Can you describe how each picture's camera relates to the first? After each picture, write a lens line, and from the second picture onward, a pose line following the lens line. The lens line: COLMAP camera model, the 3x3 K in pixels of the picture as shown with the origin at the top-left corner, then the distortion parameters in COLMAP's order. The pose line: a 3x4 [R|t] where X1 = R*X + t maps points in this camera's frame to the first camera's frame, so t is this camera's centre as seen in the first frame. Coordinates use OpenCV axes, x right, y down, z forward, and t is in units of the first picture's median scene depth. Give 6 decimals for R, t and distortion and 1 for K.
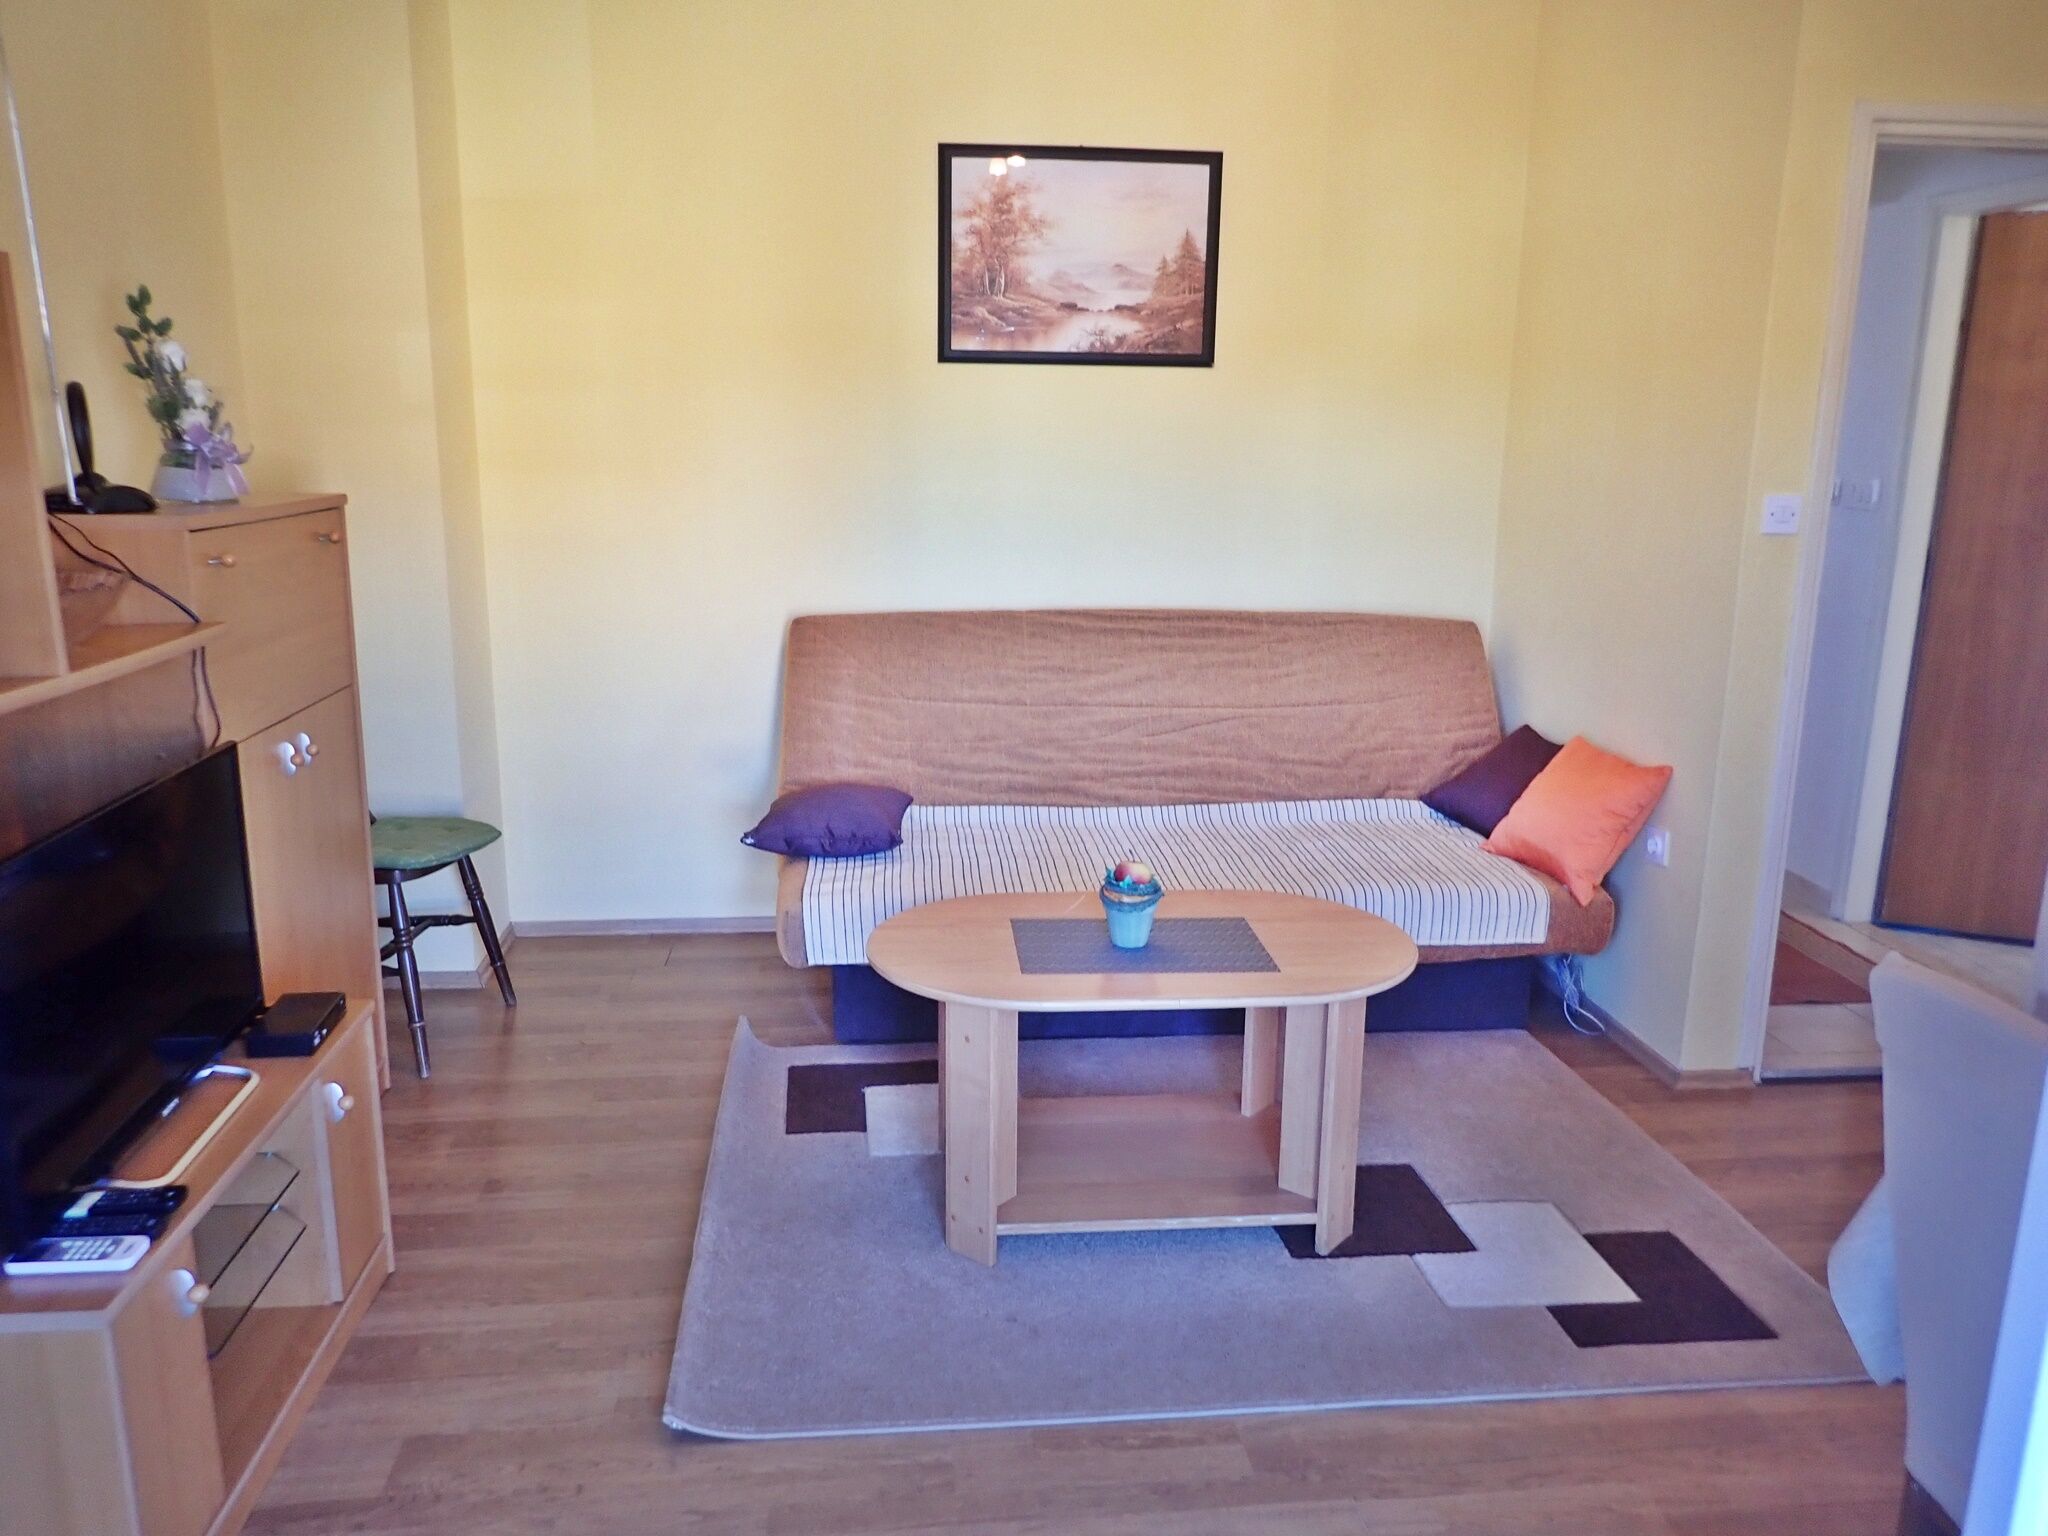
lens RADIAL K [[1503.0, 0, 1014.1], [0, 1503.0, 761.8], [0, 0, 1]] dist [0.005403, -0.017948]
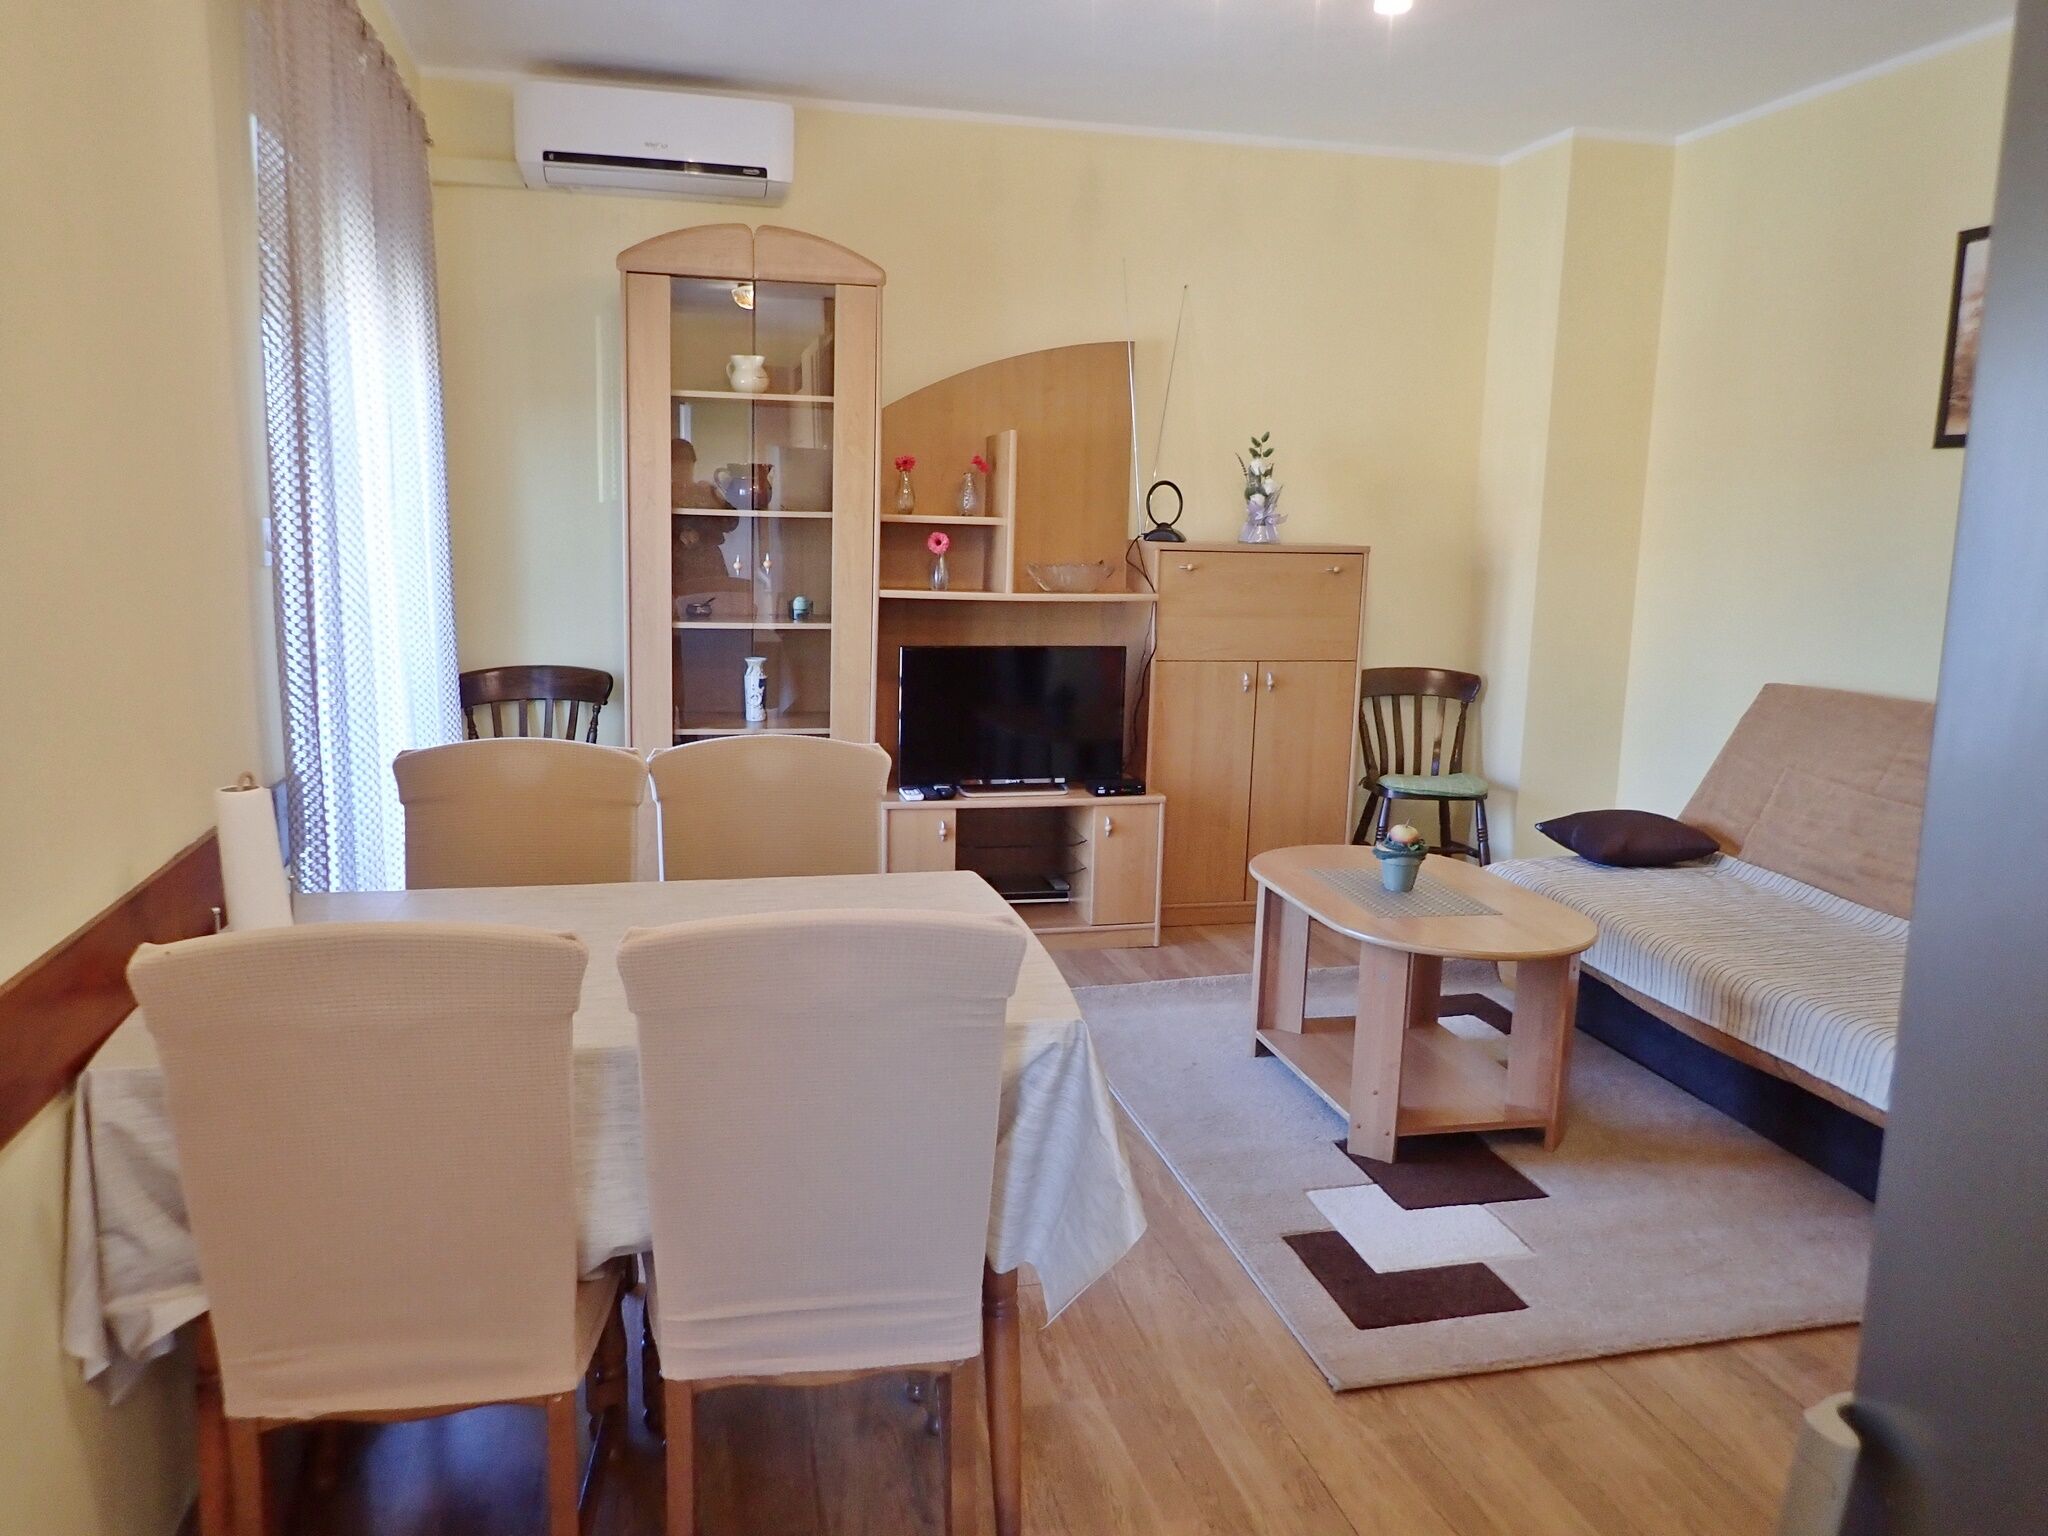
lens RADIAL K [[1503.0, 0, 1014.1], [0, 1503.0, 761.8], [0, 0, 1]] dist [0.005403, -0.017948]
pose [[0.124107, 0.156959, -0.979776, 0.901624], [-0.243035, 0.962143, 0.123349, -0.043586], [0.962045, 0.222811, 0.157556, 0.318887]]
